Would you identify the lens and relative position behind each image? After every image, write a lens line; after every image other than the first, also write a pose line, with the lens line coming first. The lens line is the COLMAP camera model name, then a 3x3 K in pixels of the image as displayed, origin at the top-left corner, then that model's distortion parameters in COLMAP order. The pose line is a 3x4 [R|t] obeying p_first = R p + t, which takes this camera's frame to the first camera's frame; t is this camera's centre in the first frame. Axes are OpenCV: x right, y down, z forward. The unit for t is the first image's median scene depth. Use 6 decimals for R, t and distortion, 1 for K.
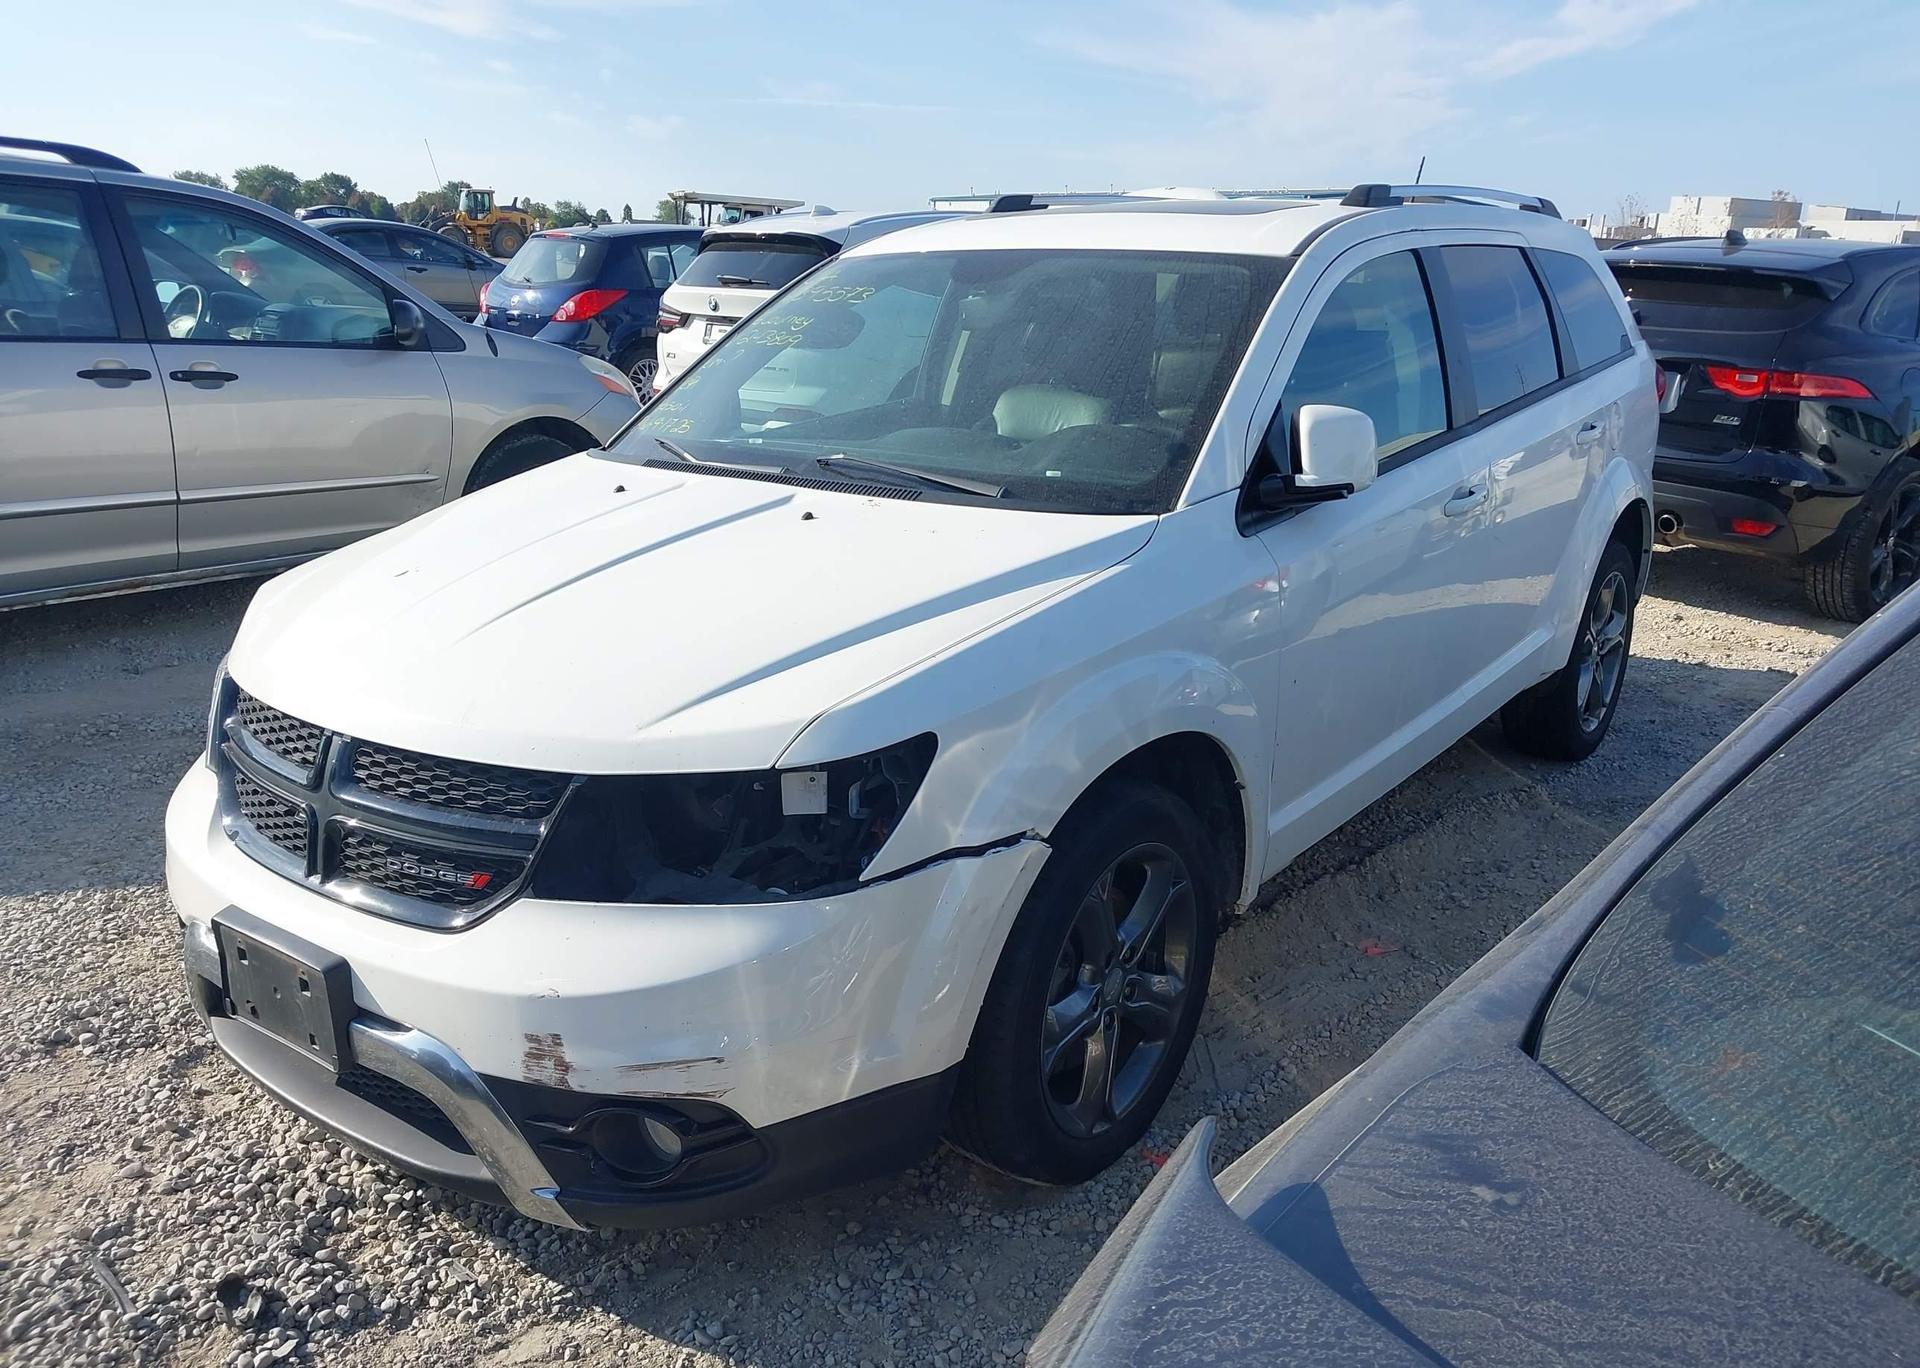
lens RADIAL K [[1494.4, 0, 960.0], [0, 1494.4, 684.0], [0, 0, 1]] dist [0.043448, -0.042916]
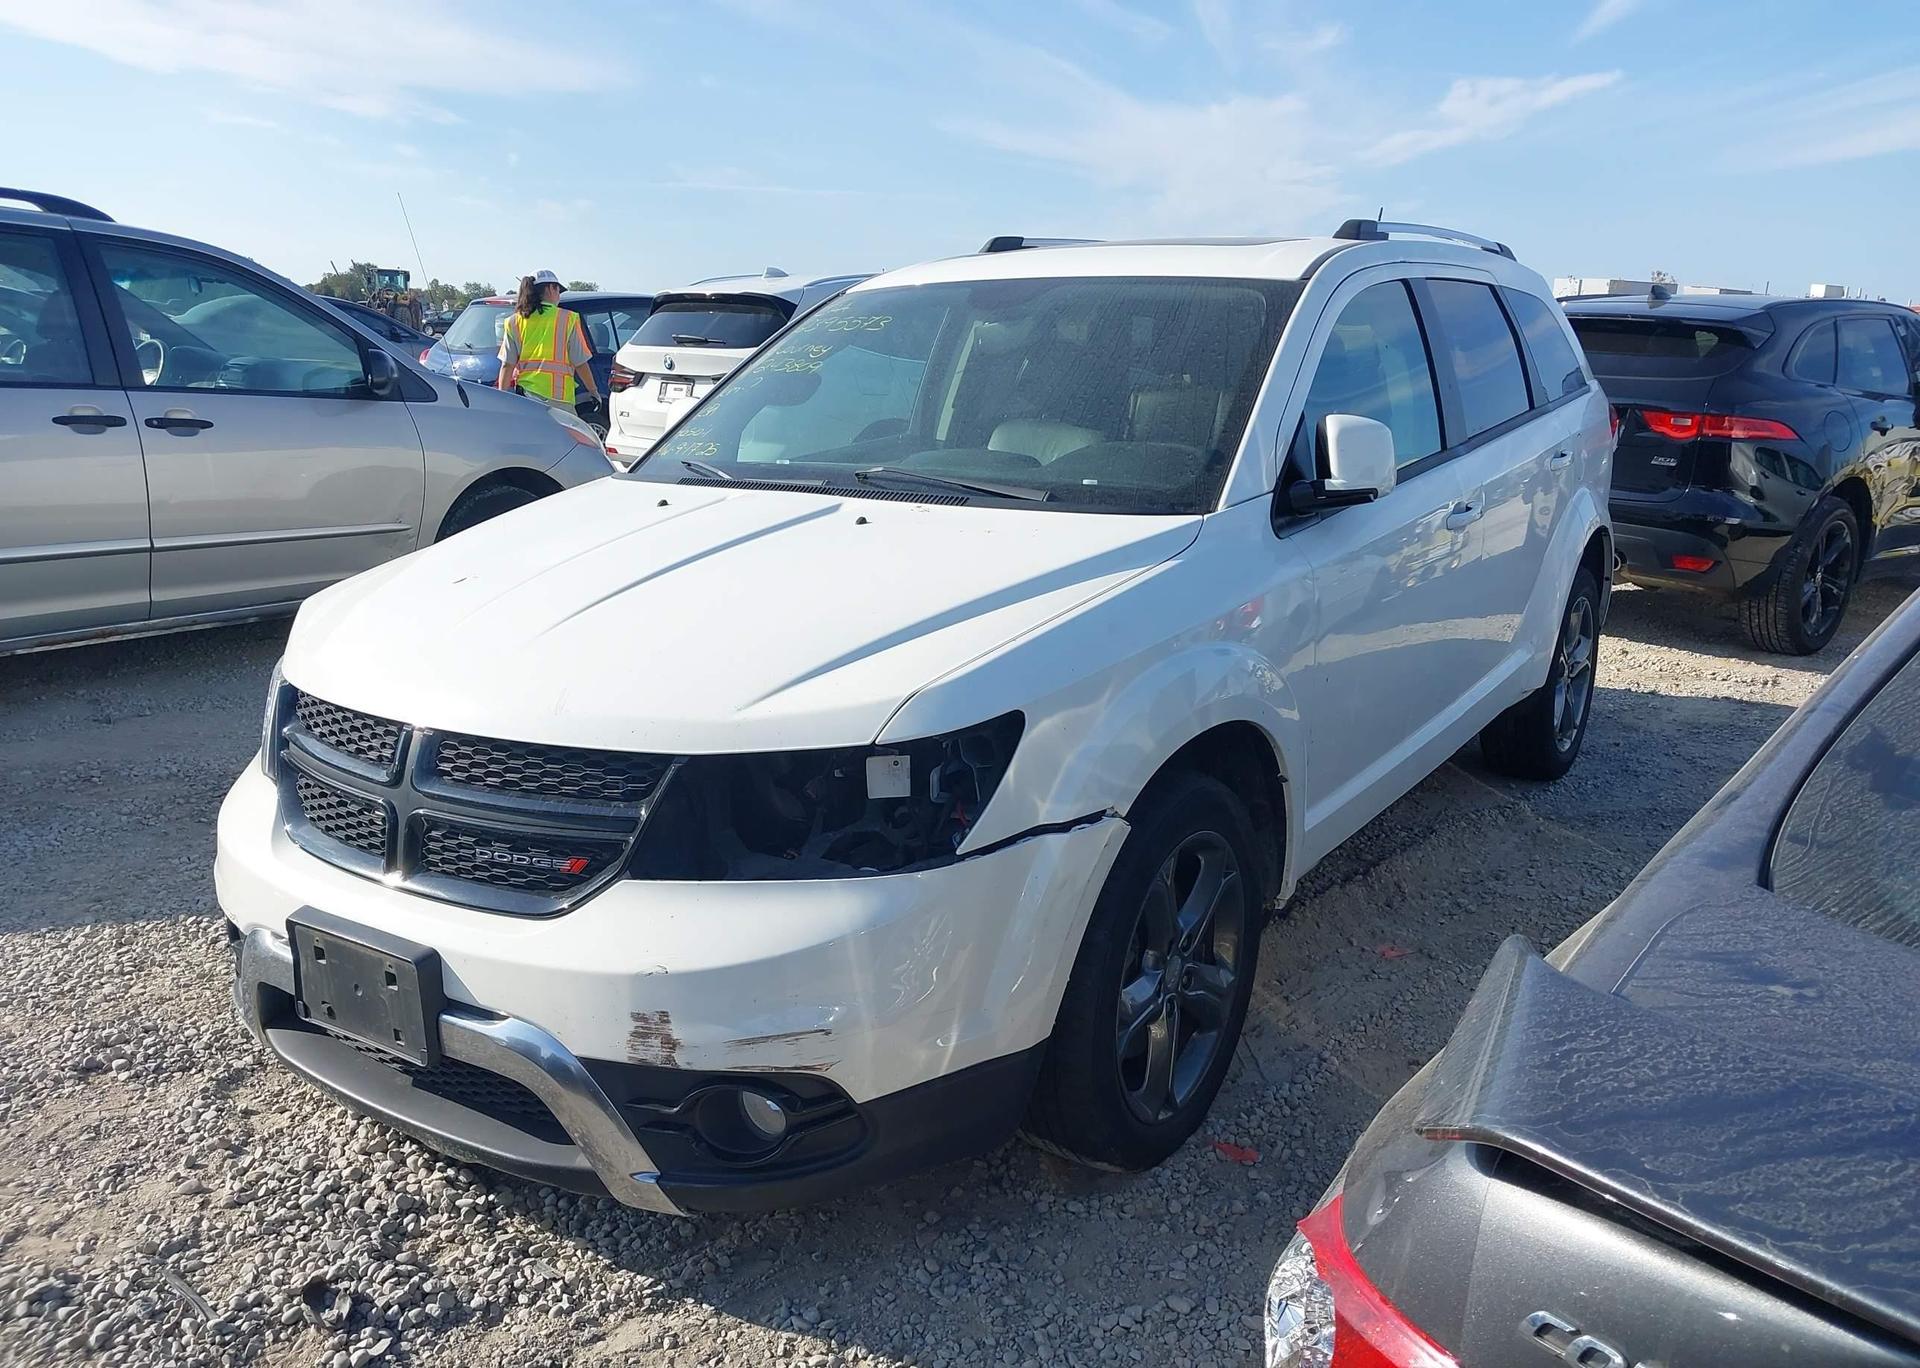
lens RADIAL K [[1494.4, 0, 960.0], [0, 1494.4, 684.0], [0, 0, 1]] dist [0.043448, -0.042916]
pose [[0.998369, -0.015887, 0.054844, -0.098603], [0.018567, 0.998640, -0.048724, 0.053819], [-0.053996, 0.049663, 0.997305, -0.018779]]
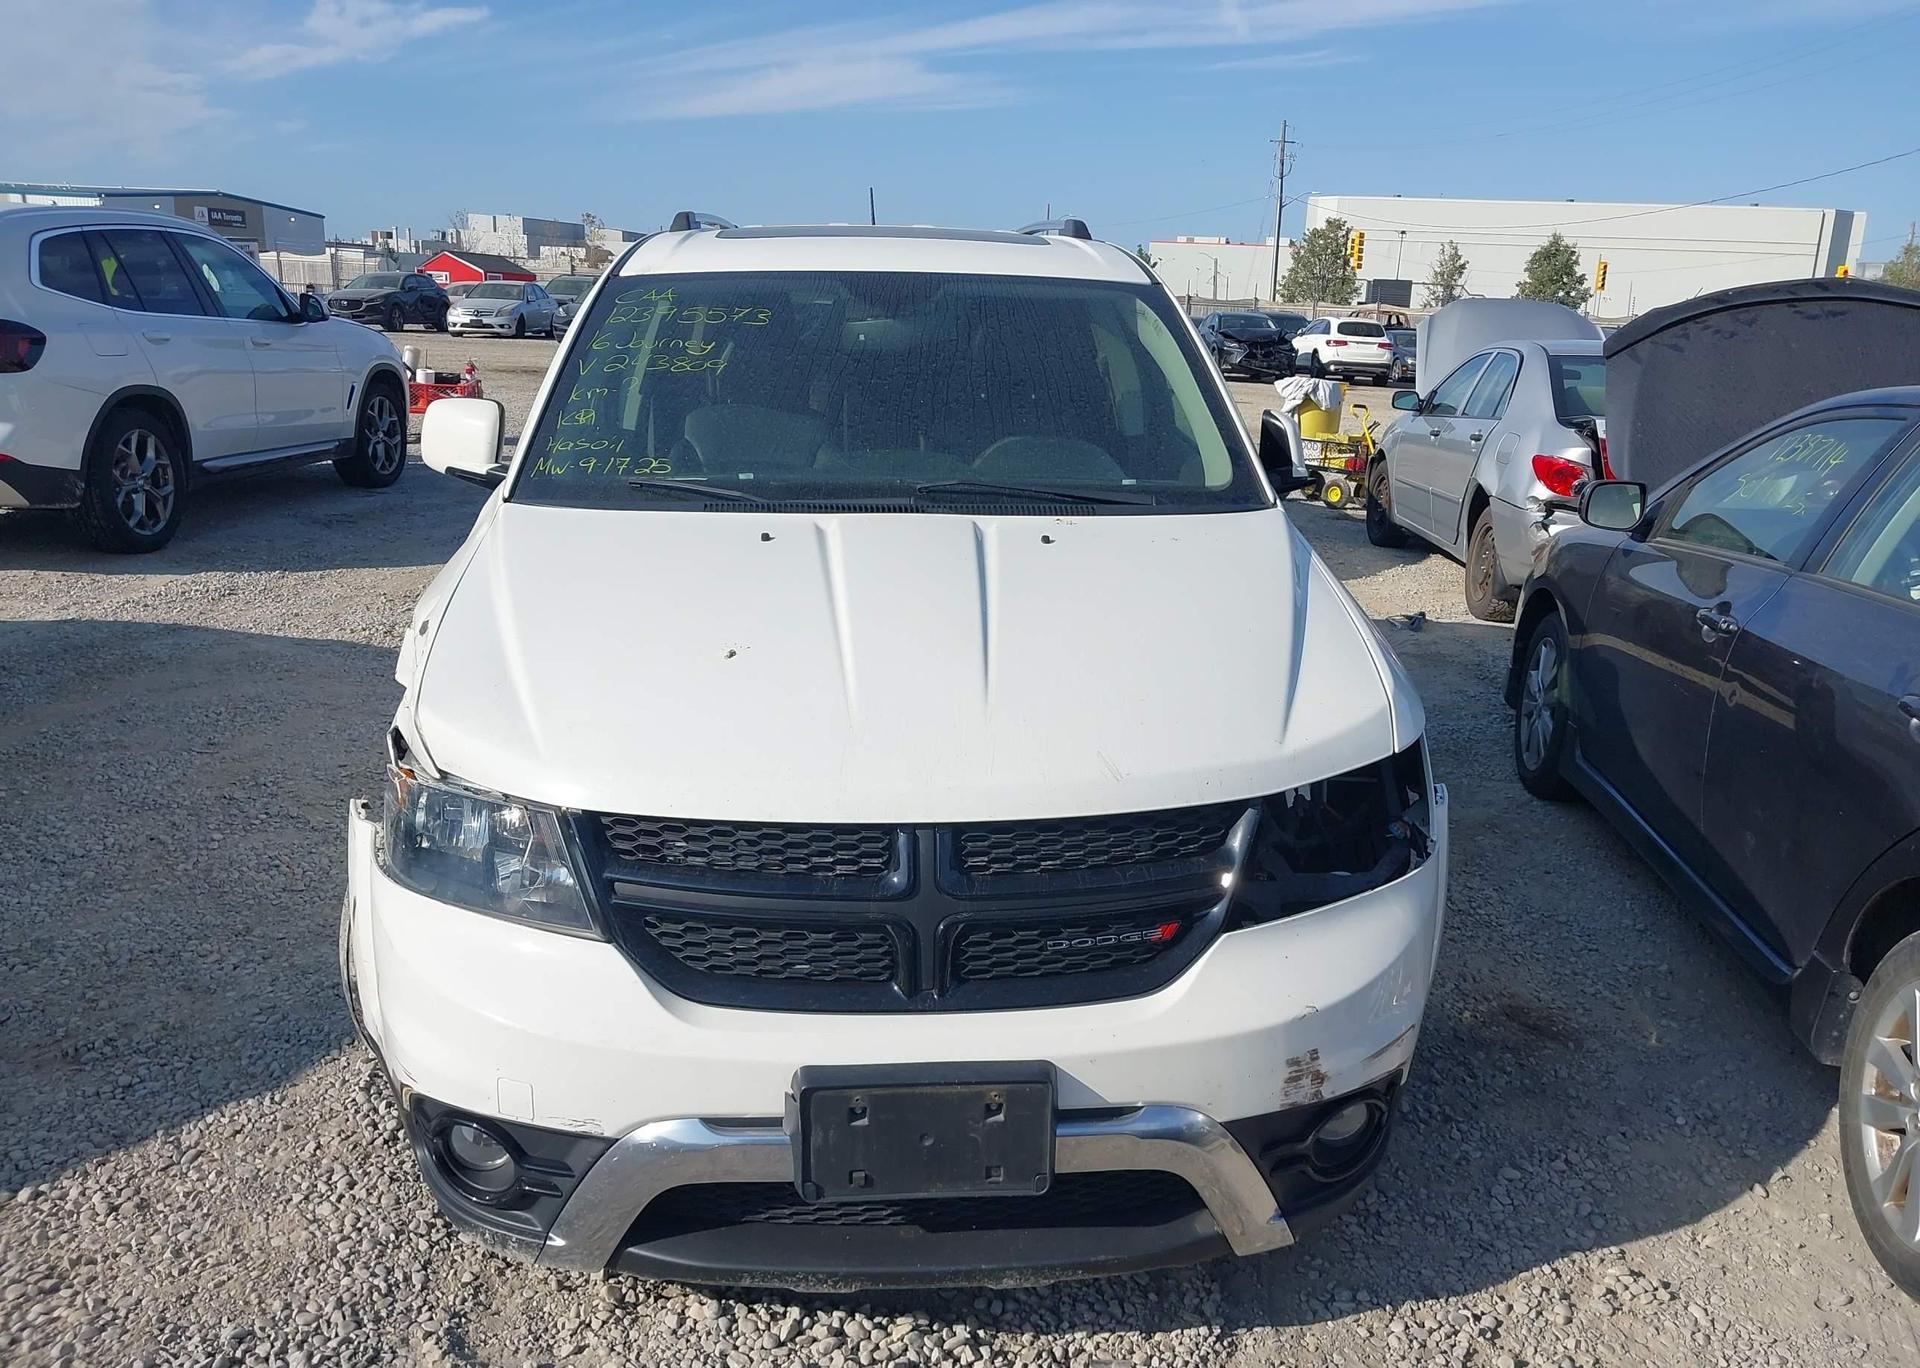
lens RADIAL K [[1494.4, 0, 960.0], [0, 1494.4, 684.0], [0, 0, 1]] dist [0.043448, -0.042916]
pose [[0.758806, -0.159632, 0.631452, -0.846772], [0.162786, 0.985213, 0.053446, -0.082702], [-0.630646, 0.062237, 0.773571, 0.283966]]
